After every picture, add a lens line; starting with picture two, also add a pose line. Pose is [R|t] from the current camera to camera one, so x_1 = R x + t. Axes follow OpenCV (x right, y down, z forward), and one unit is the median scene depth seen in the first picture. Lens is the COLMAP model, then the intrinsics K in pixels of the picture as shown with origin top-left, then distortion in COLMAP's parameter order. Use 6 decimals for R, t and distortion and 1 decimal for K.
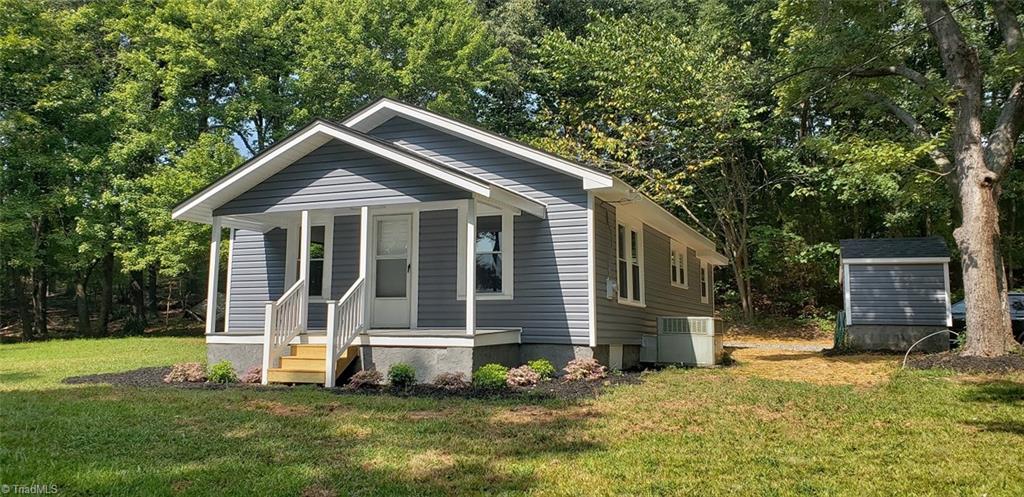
lens RADIAL K [[783.1, 0, 492.3], [0, 783.1, 220.0], [0, 0, 1]] dist [0.003460, -0.004697]
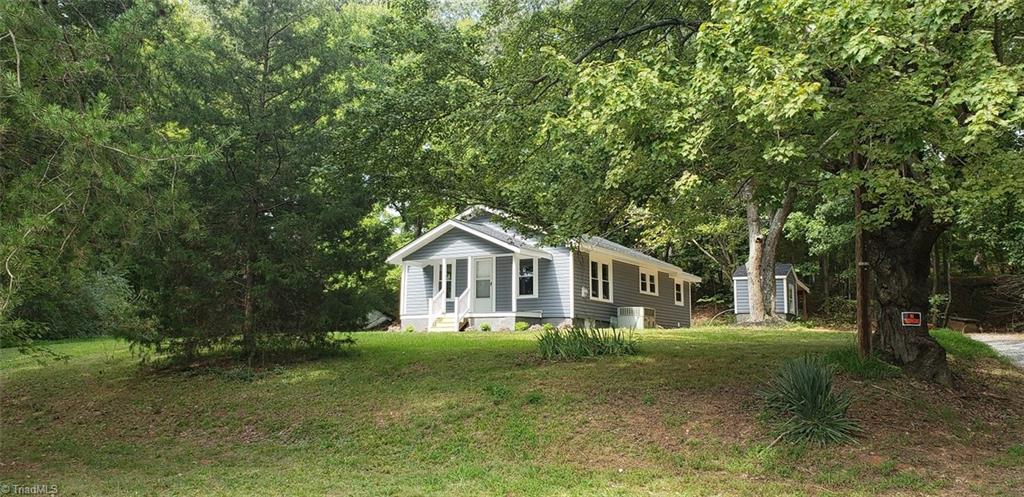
lens RADIAL K [[825.9, 0, 488.9], [0, 825.9, 243.0], [0, 0, 1]] dist [0.002212, -0.375828]
pose [[0.987774, -0.019553, -0.154661, 0.248722], [0.020038, 0.999798, 0.001576, -0.056697], [0.154599, -0.004655, 0.987966, -1.282985]]
